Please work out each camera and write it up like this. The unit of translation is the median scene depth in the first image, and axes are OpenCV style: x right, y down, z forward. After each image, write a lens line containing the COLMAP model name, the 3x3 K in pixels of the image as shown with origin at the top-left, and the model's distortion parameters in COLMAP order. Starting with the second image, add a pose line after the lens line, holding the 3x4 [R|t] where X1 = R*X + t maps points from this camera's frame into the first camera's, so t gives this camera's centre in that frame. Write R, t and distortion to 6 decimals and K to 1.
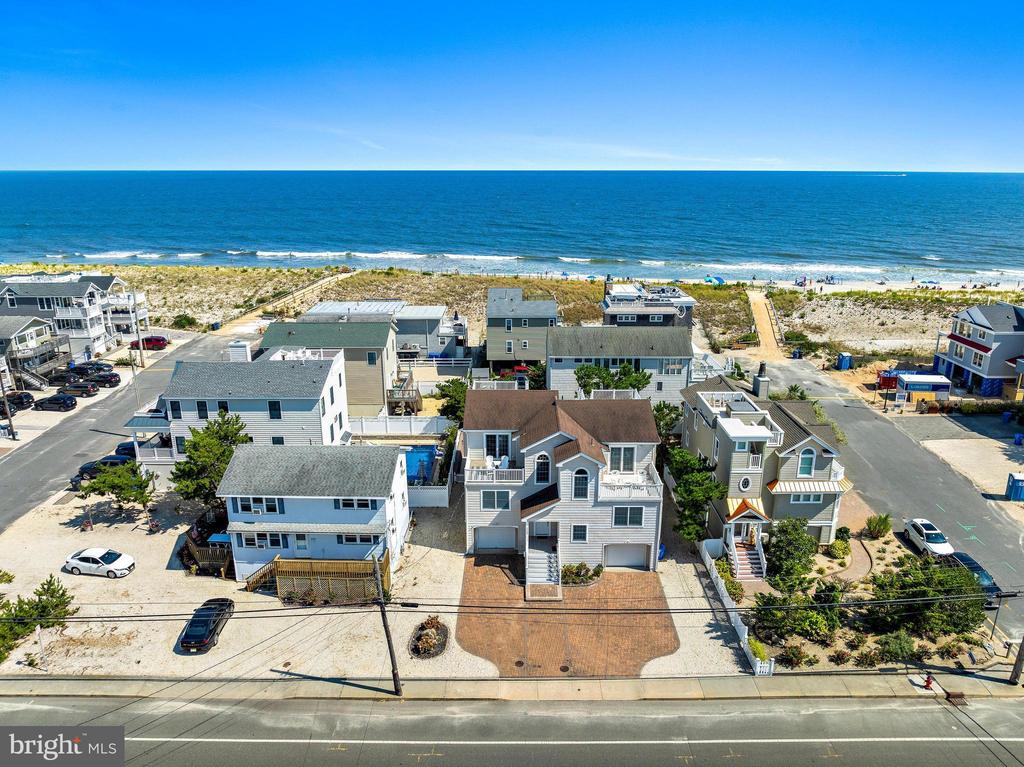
lens RADIAL K [[723.2, 0, 507.5], [0, 723.2, 374.1], [0, 0, 1]] dist [-0.054959, 0.030338]
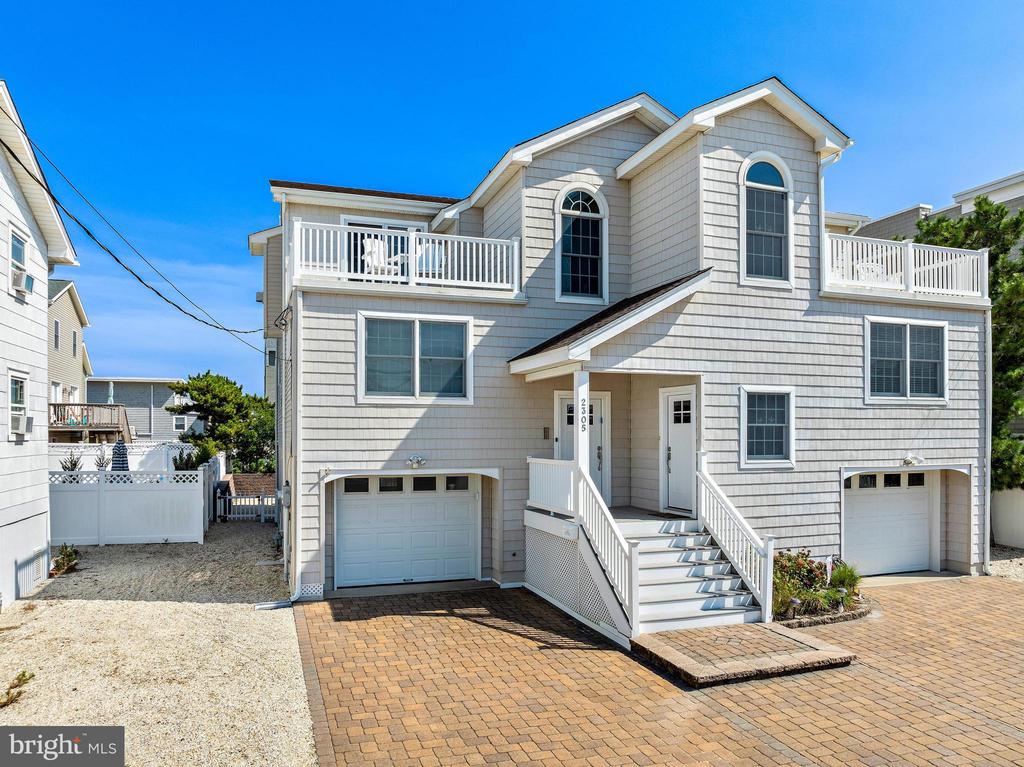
lens RADIAL K [[723.2, 0, 514.8], [0, 723.2, 447.0], [0, 0, 1]] dist [-0.054959, 0.030338]
pose [[0.942157, 0.003743, 0.335151, -0.072802], [0.088188, 0.961937, -0.258651, 0.290123], [-0.323362, 0.273246, 0.905966, 0.808834]]
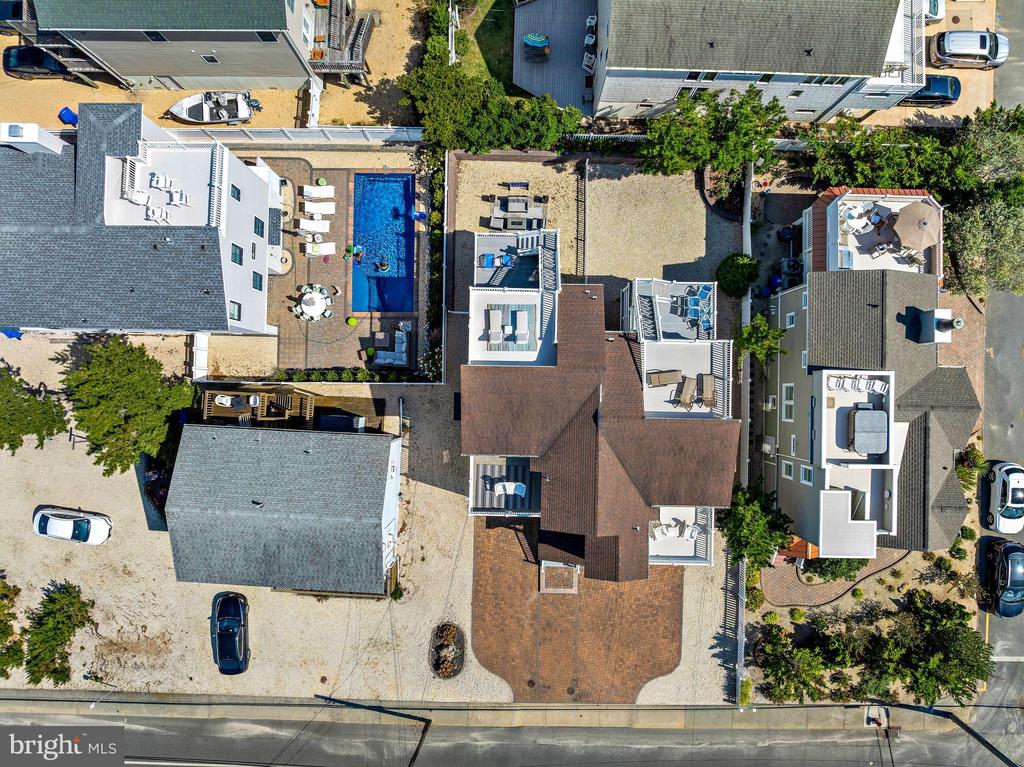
lens RADIAL K [[723.2, 0, 513.4], [0, 723.2, 380.5], [0, 0, 1]] dist [-0.054959, 0.030338]
pose [[0.999974, 0.007085, 0.001672, -0.013994], [-0.003696, 0.296318, 0.955082, -0.683835], [0.006271, -0.955063, 0.296336, 0.950534]]
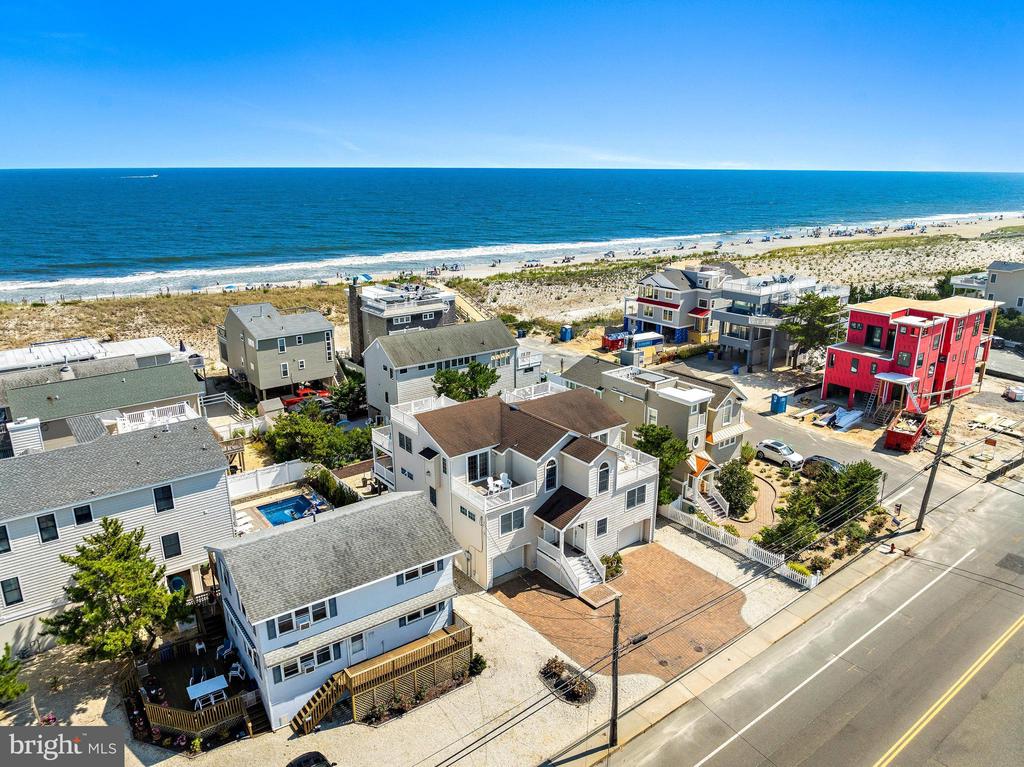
lens RADIAL K [[723.2, 0, 504.5], [0, 723.2, 386.1], [0, 0, 1]] dist [-0.054959, 0.030338]
pose [[0.790956, -0.181744, 0.584258, -0.562415], [0.172527, 0.982368, 0.072019, -0.067585], [-0.587046, 0.043836, 0.808366, 0.267176]]
